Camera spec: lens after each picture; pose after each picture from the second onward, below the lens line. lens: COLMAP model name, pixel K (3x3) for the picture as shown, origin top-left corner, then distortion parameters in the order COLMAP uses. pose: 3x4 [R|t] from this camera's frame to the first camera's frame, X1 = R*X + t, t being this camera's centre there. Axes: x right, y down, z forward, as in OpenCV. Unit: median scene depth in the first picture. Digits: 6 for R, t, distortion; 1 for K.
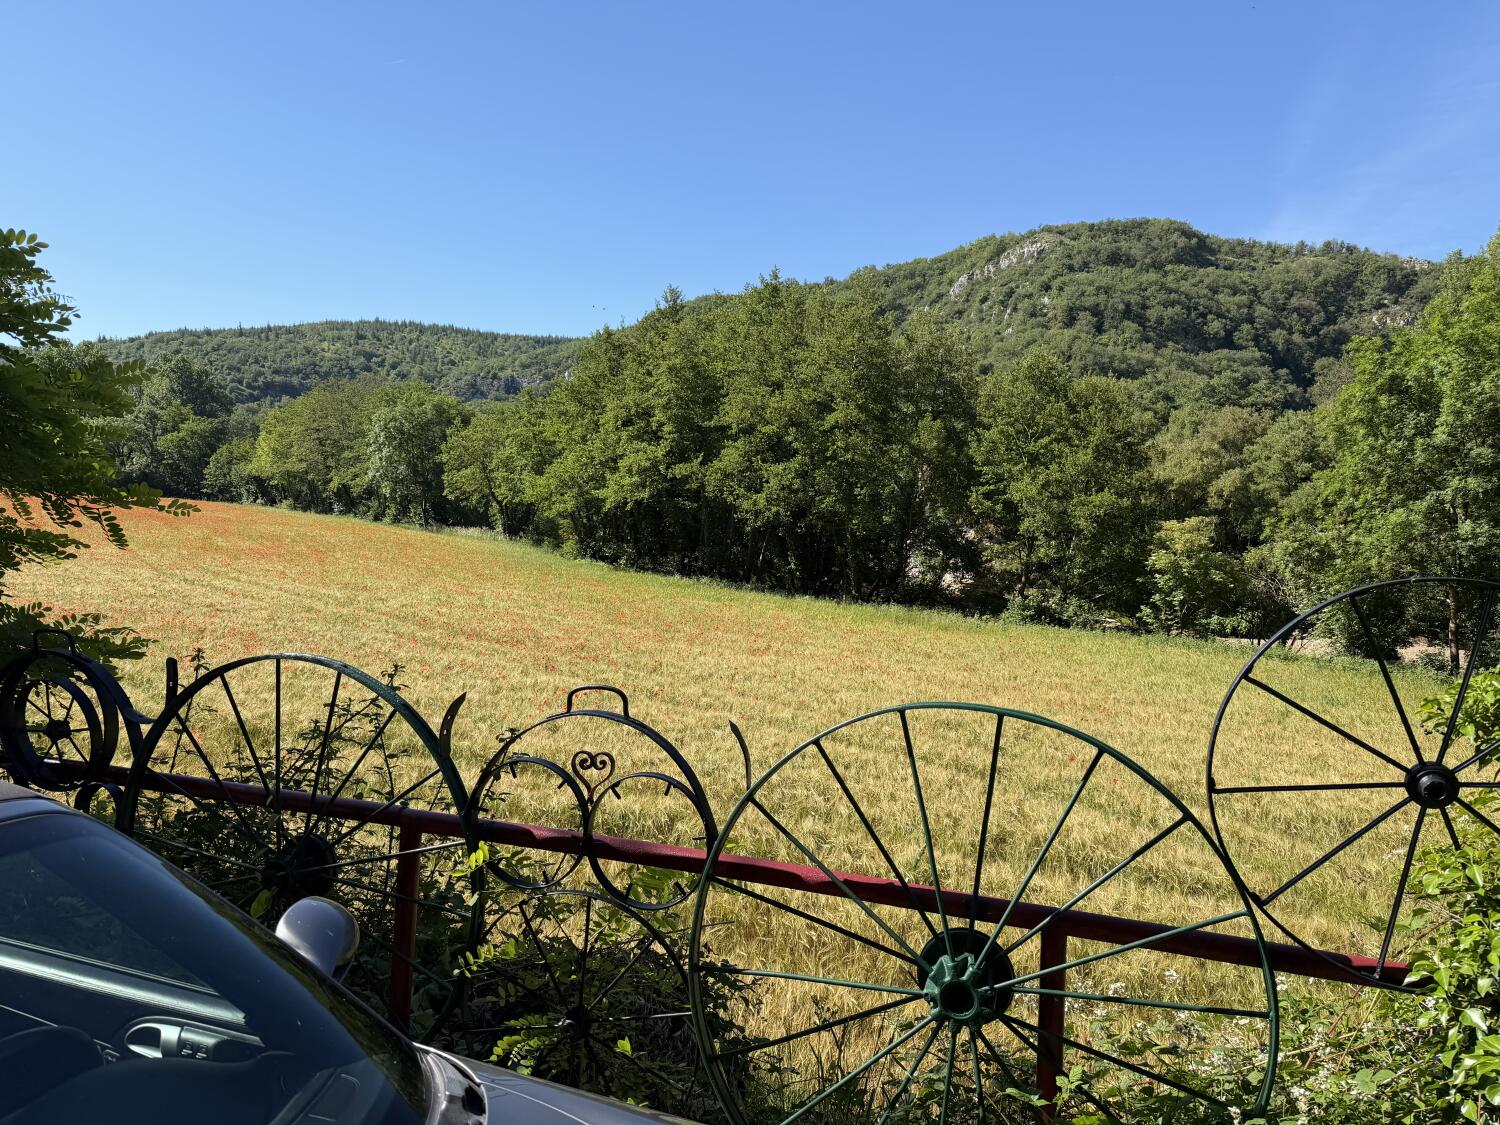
lens RADIAL K [[1055.5, 0, 755.5], [0, 1055.5, 552.3], [0, 0, 1]] dist [0.040511, -0.048154]
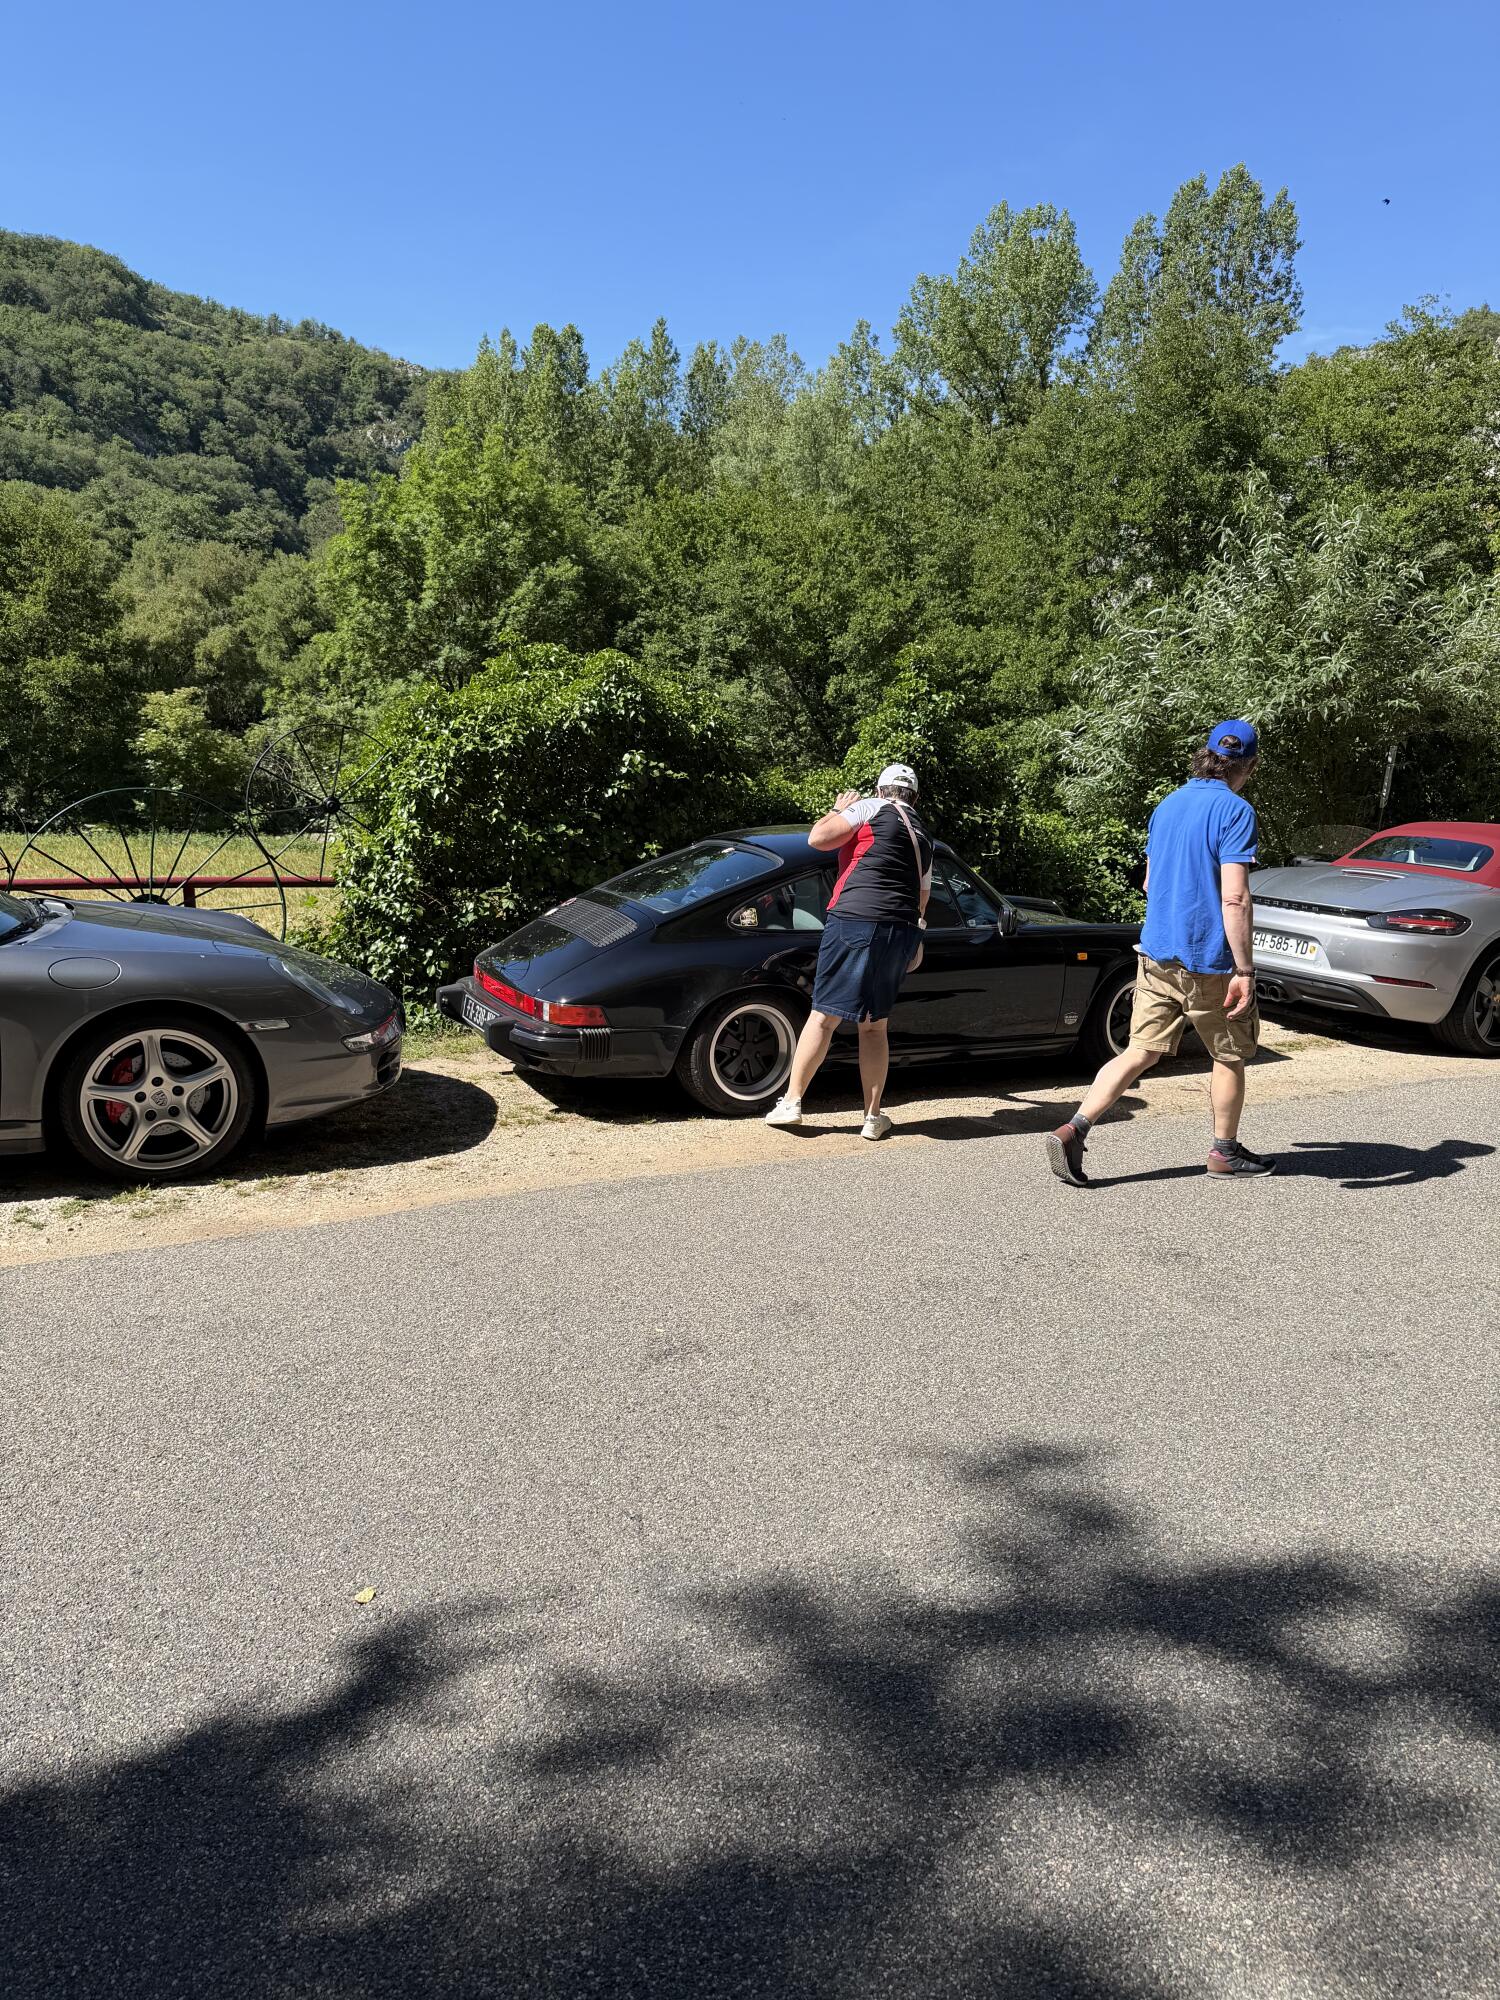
lens RADIAL K [[1407.3, 0, 746.0], [0, 1407.3, 1005.1], [0, 0, 1]] dist [0.040511, -0.048154]
pose [[0.720502, -0.159680, 0.674818, -0.050004], [0.030626, 0.979505, 0.199077, 0.002506], [-0.692777, -0.122768, 0.710626, -0.106206]]
